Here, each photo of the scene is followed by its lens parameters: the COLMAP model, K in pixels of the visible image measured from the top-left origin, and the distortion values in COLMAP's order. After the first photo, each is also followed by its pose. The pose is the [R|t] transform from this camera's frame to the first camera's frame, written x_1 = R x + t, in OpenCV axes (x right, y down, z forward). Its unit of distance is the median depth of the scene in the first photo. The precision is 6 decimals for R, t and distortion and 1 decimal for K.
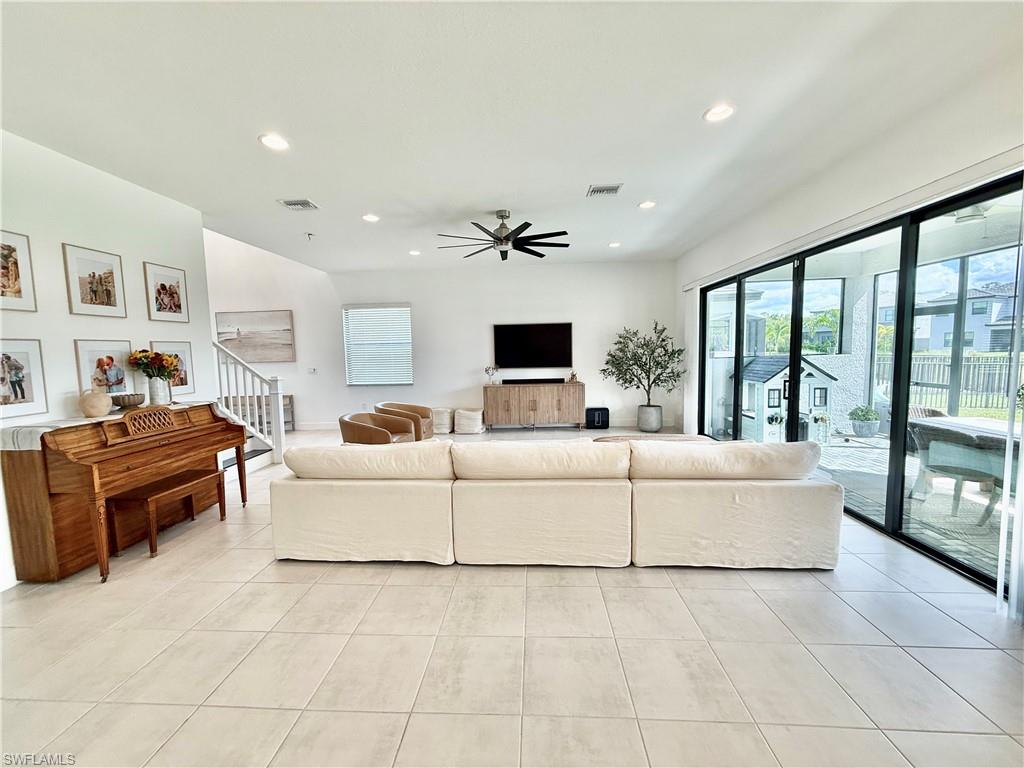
lens RADIAL K [[408.6, 0, 507.8], [0, 408.6, 382.1], [0, 0, 1]] dist [0.000073, 0.000300]
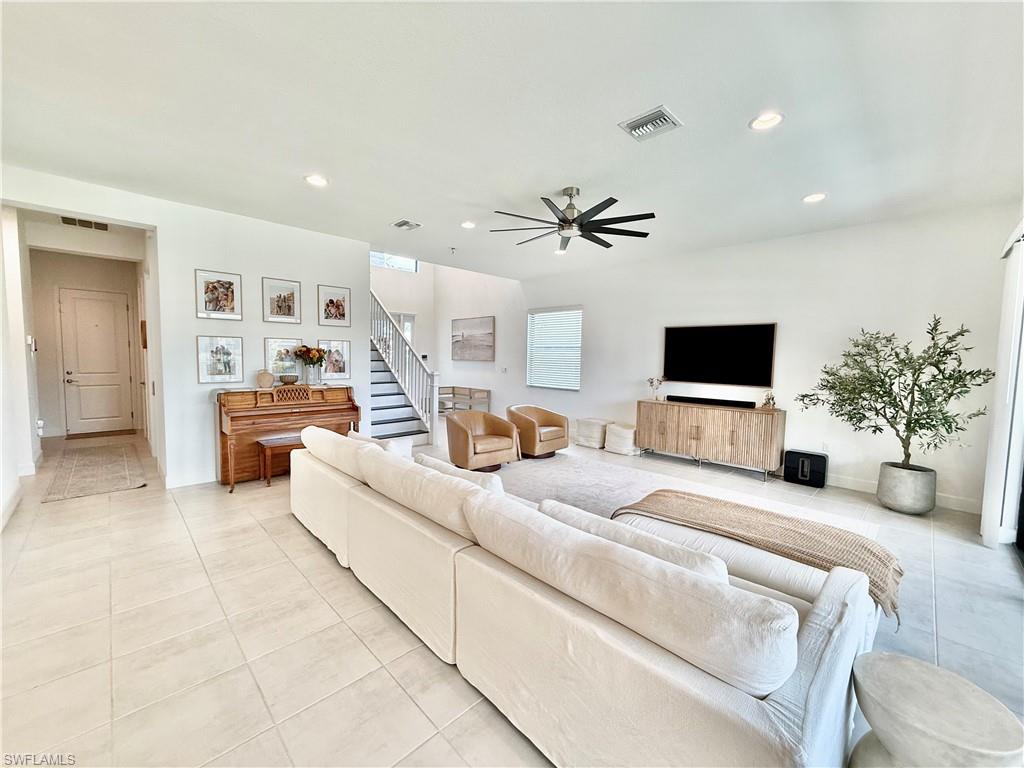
lens RADIAL K [[408.6, 0, 507.8], [0, 408.6, 382.1], [0, 0, 1]] dist [0.000073, 0.000300]
pose [[0.741391, 0.079659, -0.666328, 0.316910], [-0.088493, 0.995864, 0.020593, -0.022358], [0.665213, 0.043698, 0.745374, 0.208125]]
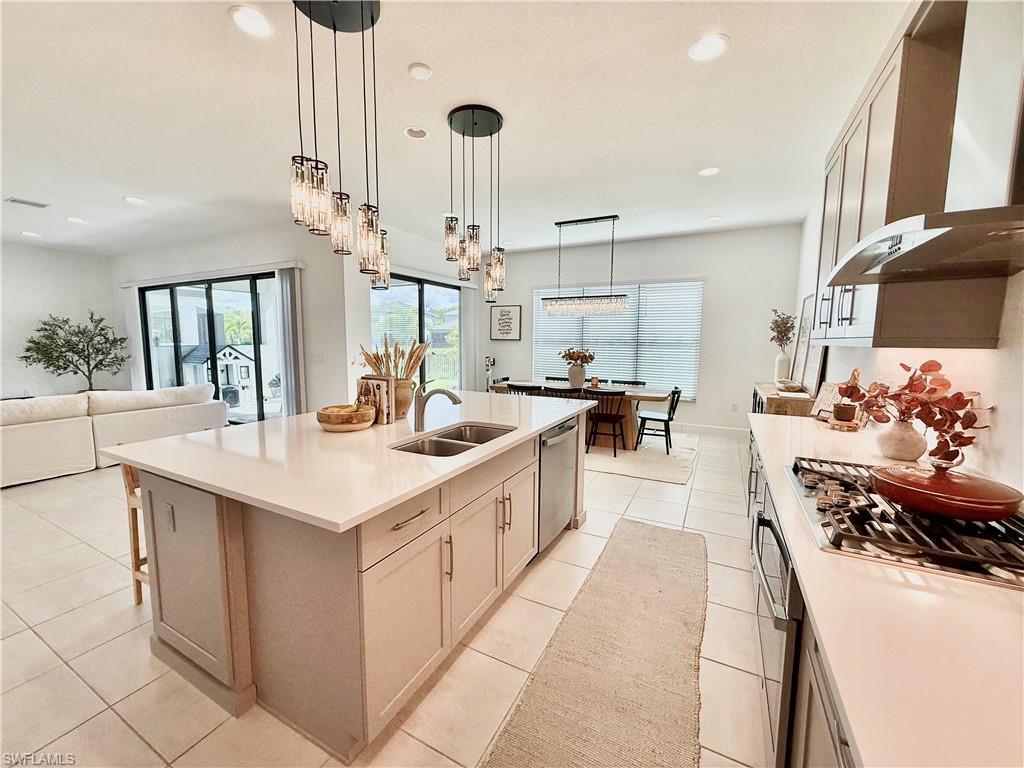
lens RADIAL K [[408.6, 0, 507.8], [0, 408.6, 382.1], [0, 0, 1]] dist [0.000073, 0.000300]
pose [[0.409918, -0.070598, 0.909386, -0.187873], [0.060032, 0.996927, 0.050334, 0.050773], [-0.910145, 0.033959, 0.412896, -0.455772]]
